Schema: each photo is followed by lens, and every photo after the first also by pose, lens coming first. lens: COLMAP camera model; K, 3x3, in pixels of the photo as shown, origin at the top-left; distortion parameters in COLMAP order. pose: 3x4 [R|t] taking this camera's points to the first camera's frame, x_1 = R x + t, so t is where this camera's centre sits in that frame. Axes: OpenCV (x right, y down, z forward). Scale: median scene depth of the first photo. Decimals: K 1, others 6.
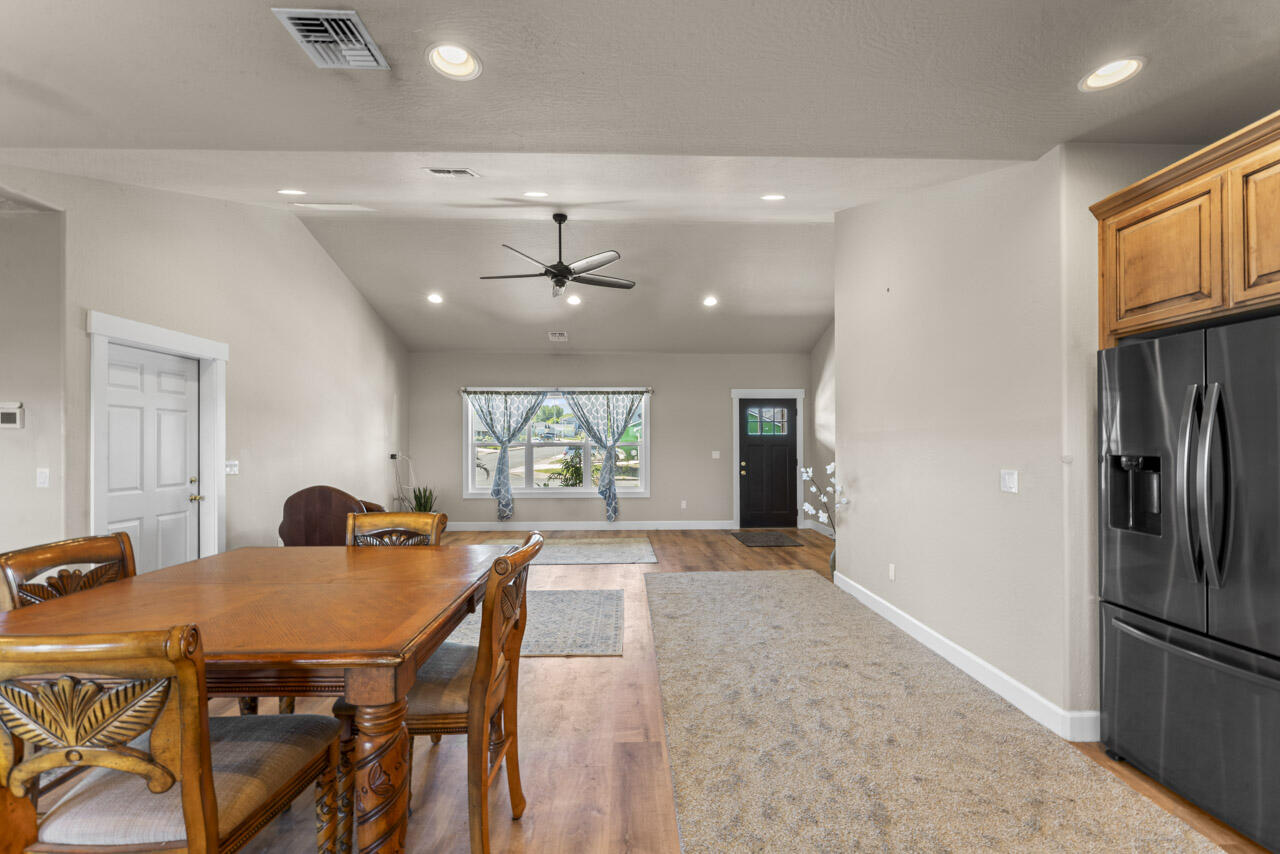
lens RADIAL K [[523.4, 0, 638.4], [0, 523.4, 439.4], [0, 0, 1]] dist [-0.002278, -0.000912]
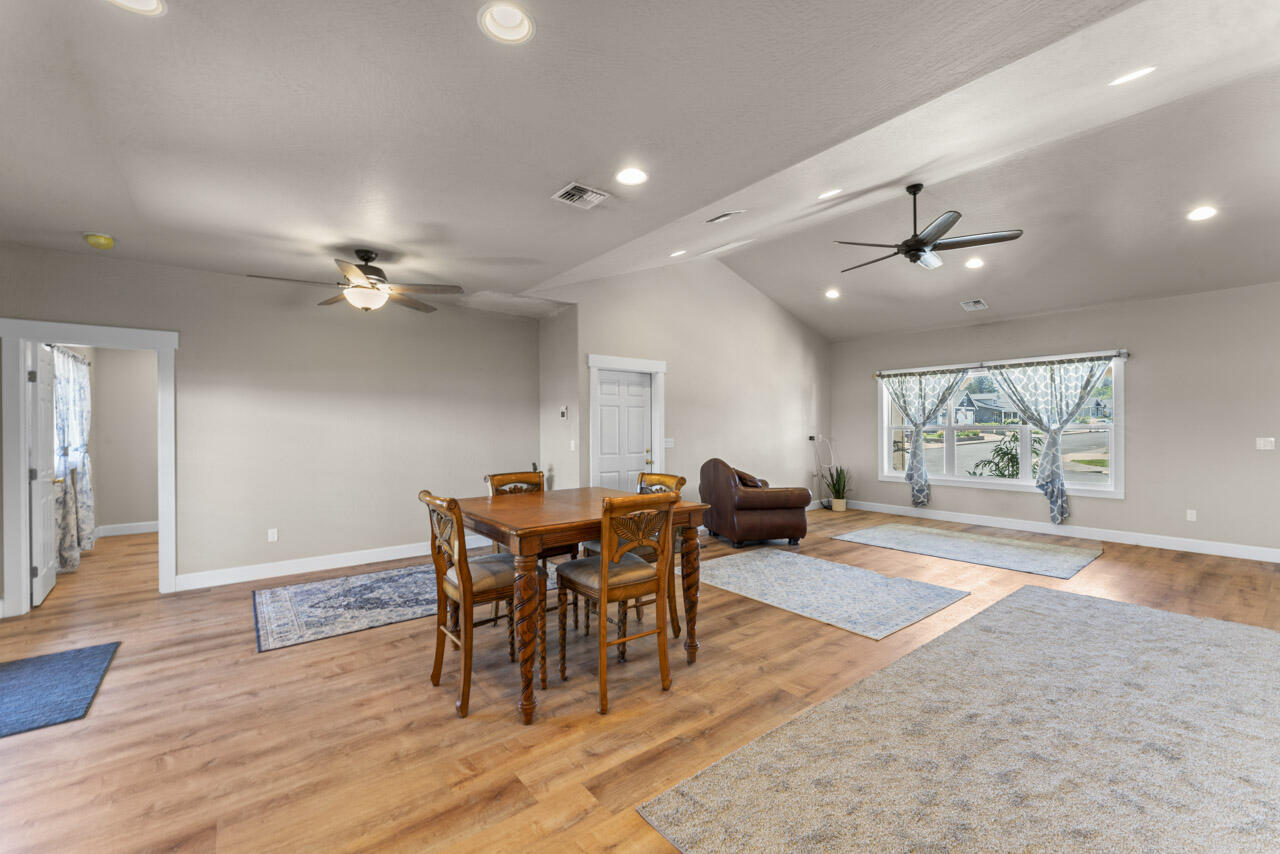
lens RADIAL K [[523.4, 0, 644.4], [0, 523.4, 426.5], [0, 0, 1]] dist [-0.002278, -0.000912]
pose [[0.601743, -0.003866, -0.798681, 0.209138], [0.009158, 0.999956, 0.002060, 0.000942], [0.798638, -0.008554, 0.601752, 0.024646]]
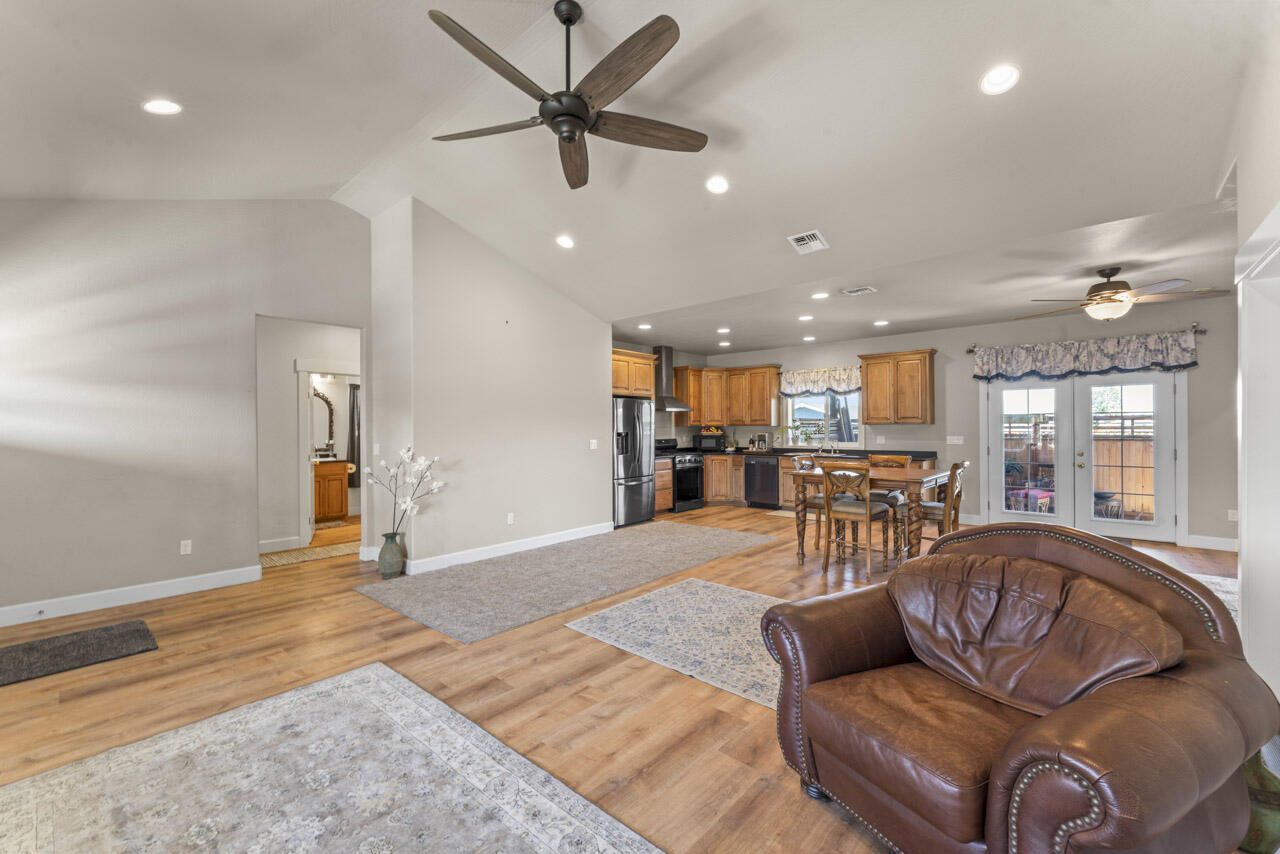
lens RADIAL K [[523.4, 0, 637.5], [0, 523.4, 425.6], [0, 0, 1]] dist [-0.002278, -0.000912]
pose [[-0.726015, 0.008950, 0.687620, -0.382834], [0.004238, 0.999955, -0.008540, 0.005166], [-0.687665, -0.003286, -0.726020, 0.903326]]
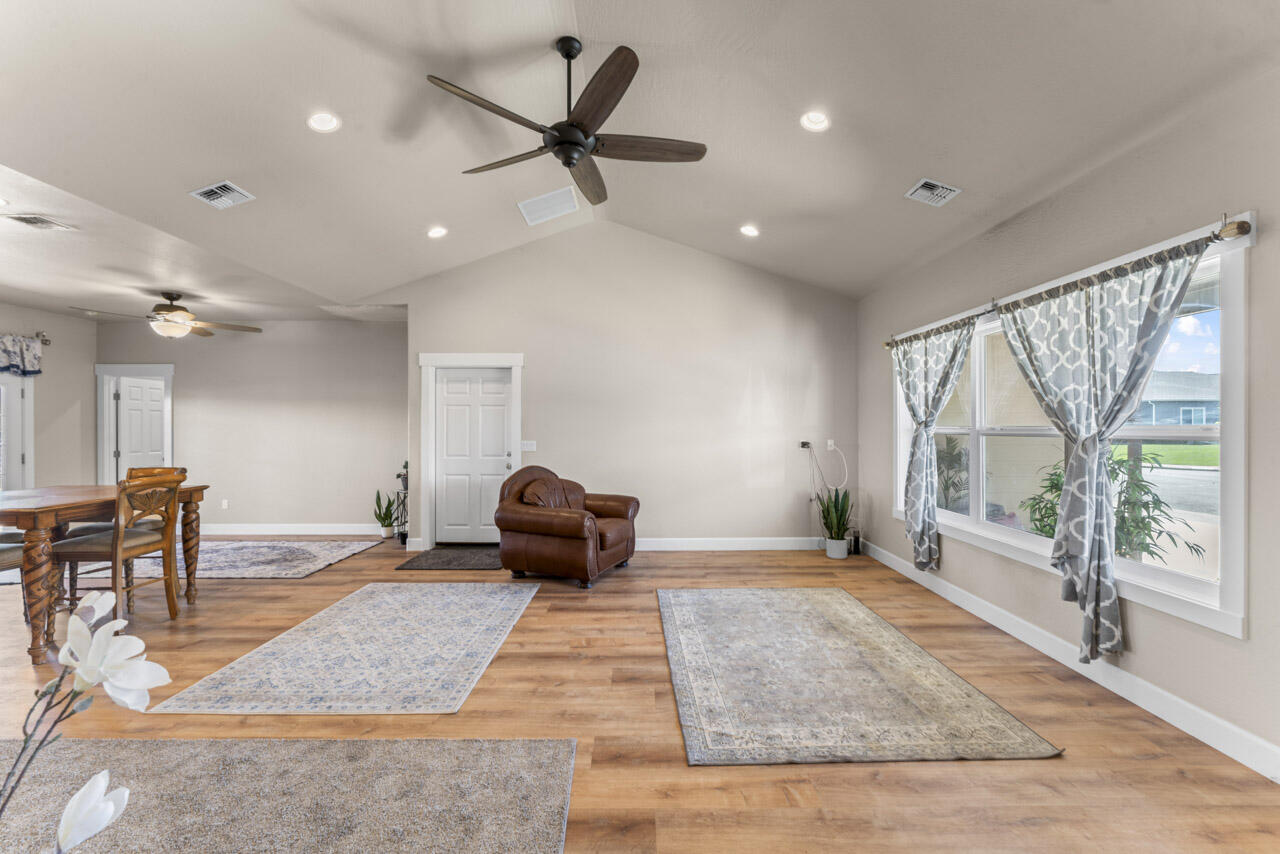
lens RADIAL K [[523.4, 0, 639.2], [0, 523.4, 427.1], [0, 0, 1]] dist [-0.002278, -0.000912]
pose [[-0.020540, 0.002155, -0.999787, 0.295541], [0.007330, 0.999971, 0.002005, 0.002844], [0.999762, -0.007287, -0.020555, 0.733061]]
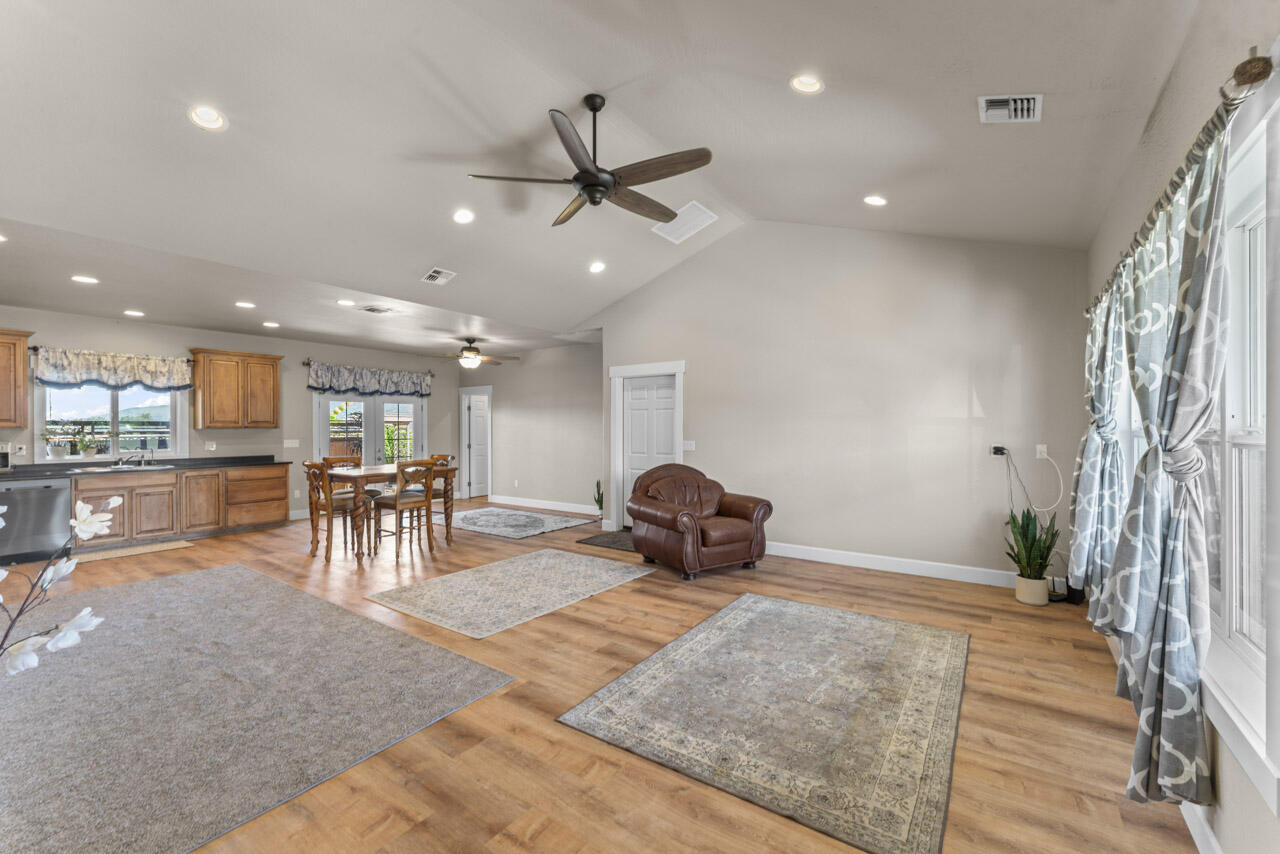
lens RADIAL K [[523.4, 0, 638.9], [0, 523.4, 429.5], [0, 0, 1]] dist [-0.002278, -0.000912]
pose [[-0.600097, 0.005607, -0.799908, 0.246234], [0.008617, 0.999963, 0.000545, 0.003773], [0.799881, -0.006566, -0.600123, 0.979977]]
